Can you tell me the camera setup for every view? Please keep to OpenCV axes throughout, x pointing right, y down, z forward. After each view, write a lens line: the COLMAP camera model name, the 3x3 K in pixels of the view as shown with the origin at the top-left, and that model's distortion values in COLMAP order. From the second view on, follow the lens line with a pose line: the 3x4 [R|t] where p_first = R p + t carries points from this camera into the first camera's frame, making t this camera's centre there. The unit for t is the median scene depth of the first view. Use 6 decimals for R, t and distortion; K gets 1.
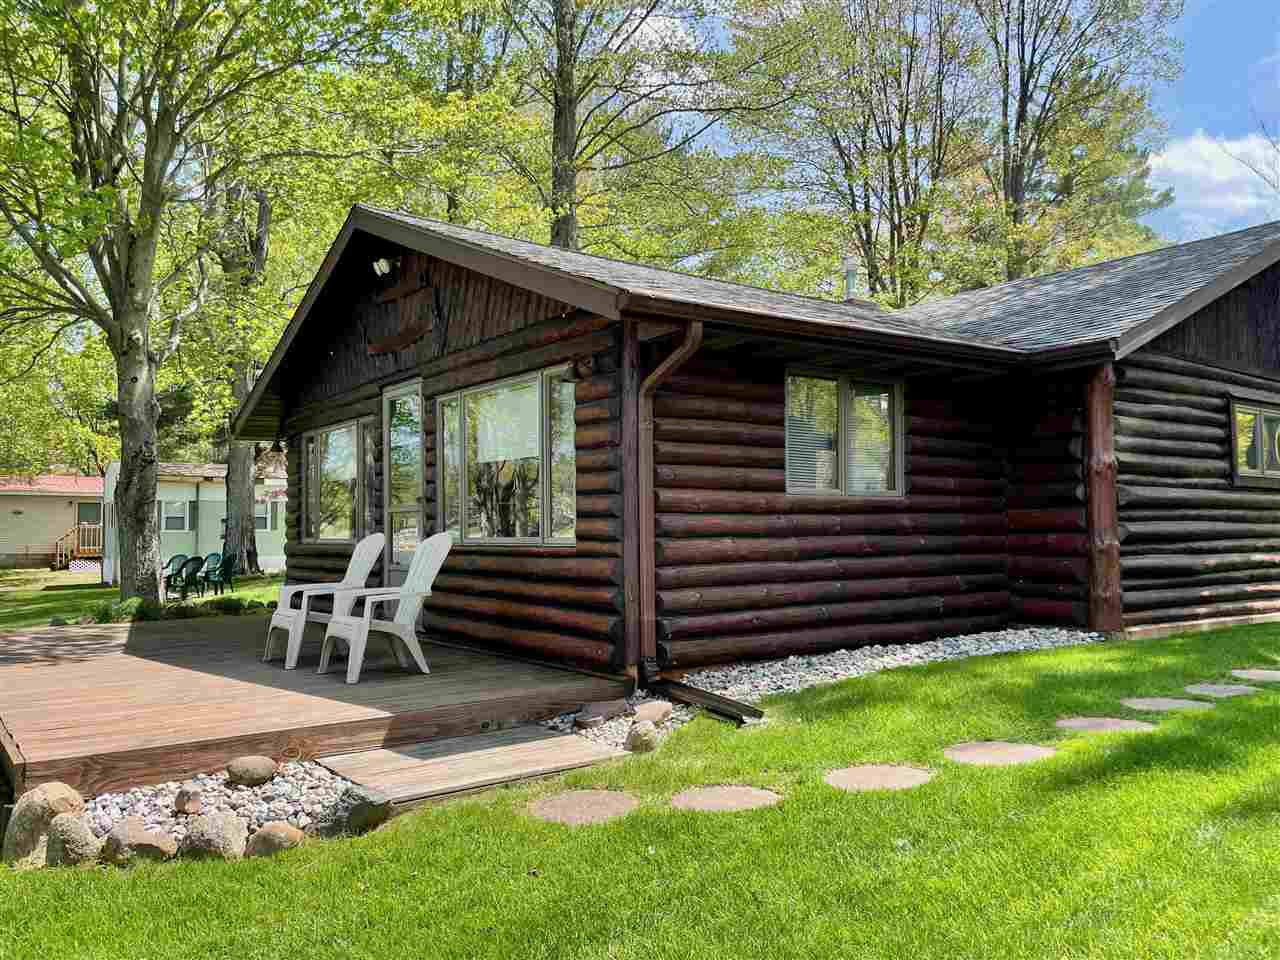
lens RADIAL K [[968.2, 0, 640.0], [0, 968.2, 480.0], [0, 0, 1]] dist [0.101176, 0.001249]
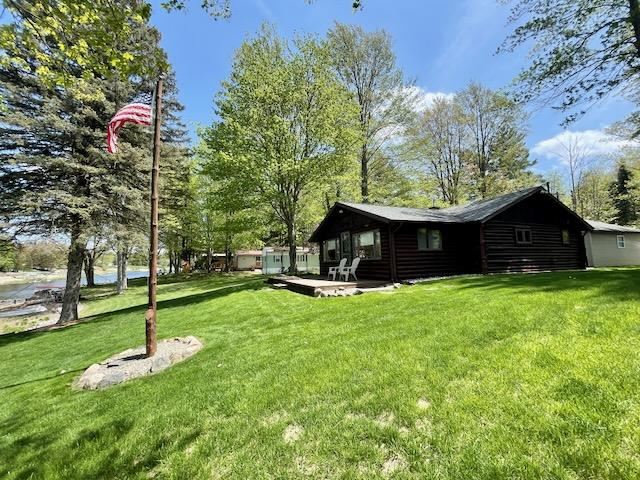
lens RADIAL K [[256.8, 0, 318.1], [0, 256.8, 239.6], [0, 0, 1]] dist [-0.002762, 0.000032]
pose [[0.970264, -0.036632, -0.239260, -0.050730], [0.028153, 0.998852, -0.038763, -0.002999], [0.240405, 0.030874, 0.970182, -0.529766]]
